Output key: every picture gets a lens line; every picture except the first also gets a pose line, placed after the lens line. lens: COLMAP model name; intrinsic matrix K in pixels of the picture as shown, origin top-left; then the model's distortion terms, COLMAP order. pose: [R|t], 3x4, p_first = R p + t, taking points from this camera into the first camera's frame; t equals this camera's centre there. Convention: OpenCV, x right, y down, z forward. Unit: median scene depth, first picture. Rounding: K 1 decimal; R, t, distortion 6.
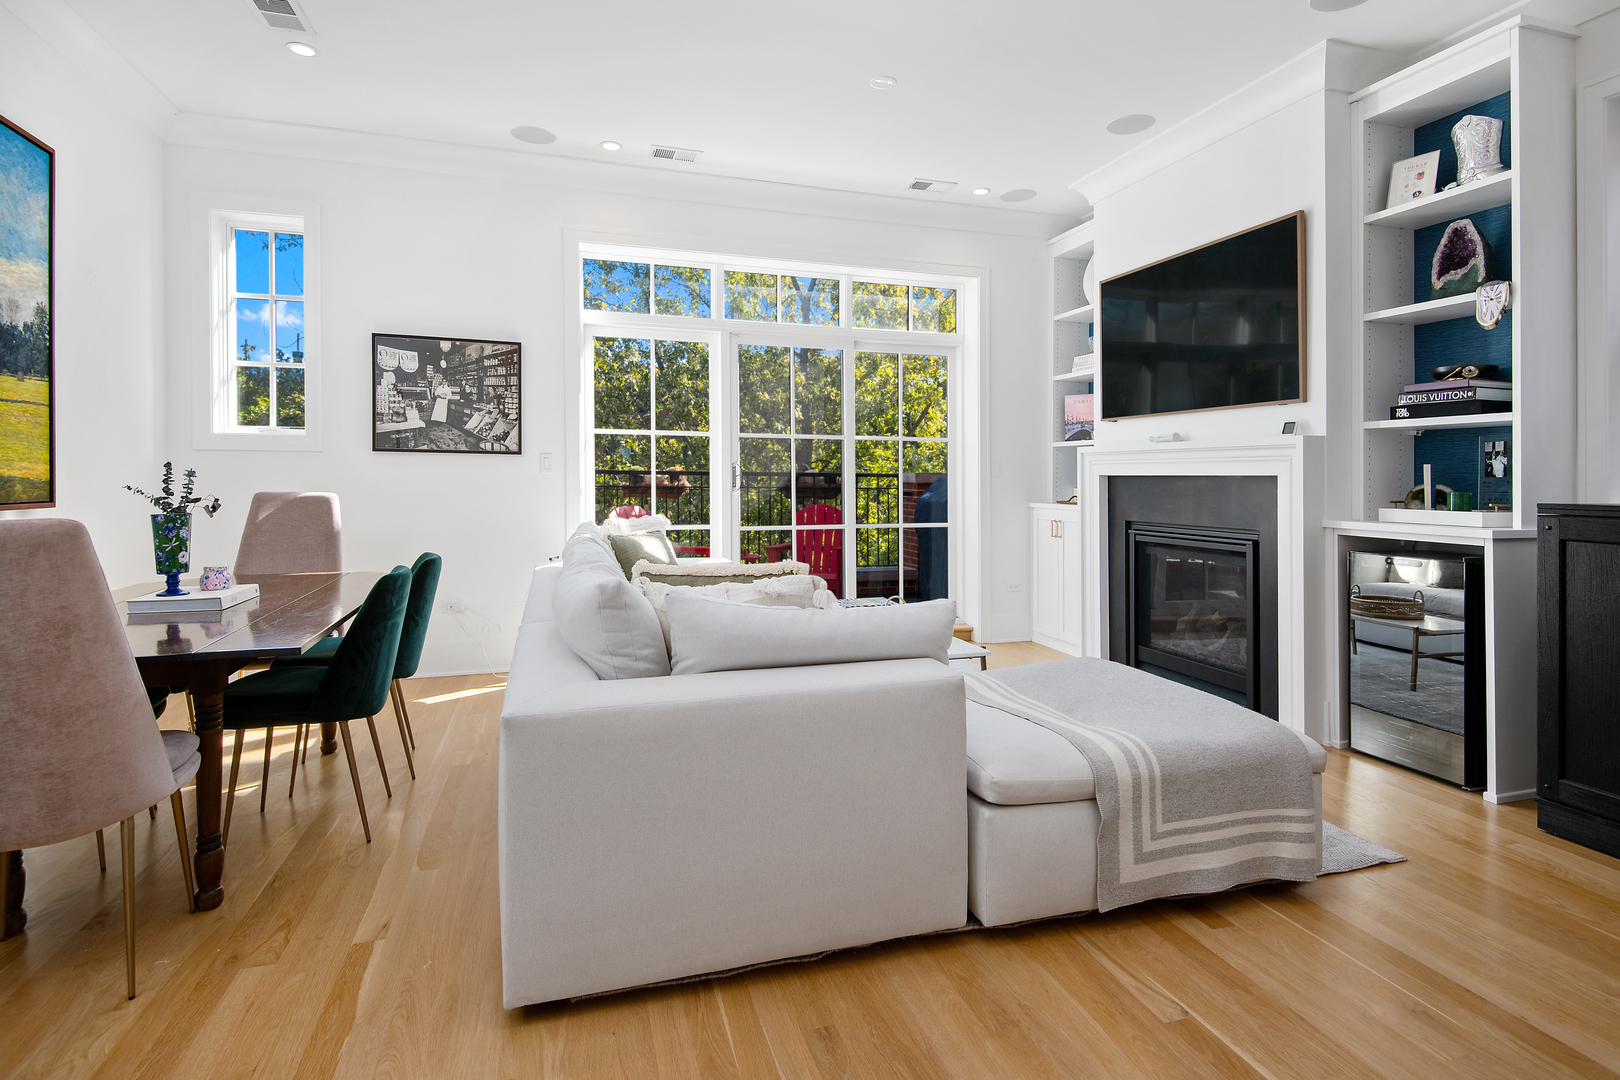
lens RADIAL K [[833.7, 0, 770.8], [0, 833.7, 482.5], [0, 0, 1]] dist [0.025166, -0.002949]
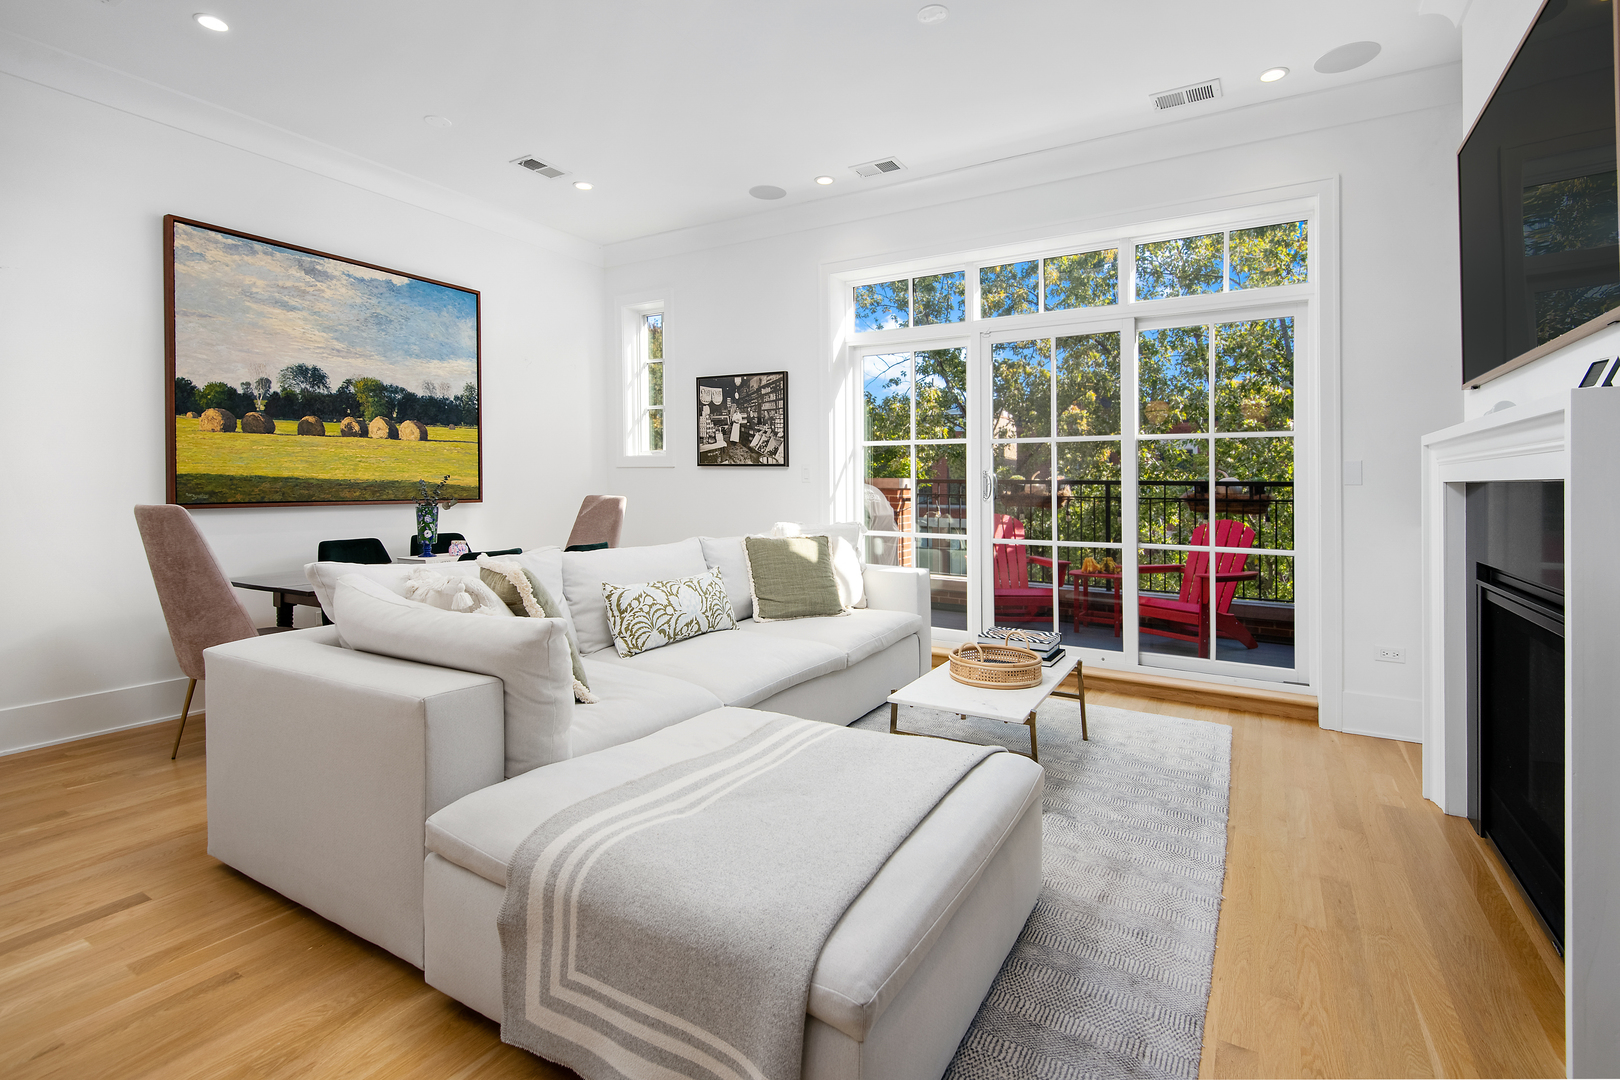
lens RADIAL K [[742.3, 0, 856.6], [0, 742.3, 491.9], [0, 0, 1]] dist [0.007548, -0.002618]
pose [[0.674378, 0.005140, -0.738368, 0.542610], [-0.008599, 0.999963, -0.000893, 0.002165], [0.738336, 0.006952, 0.674397, 0.375944]]
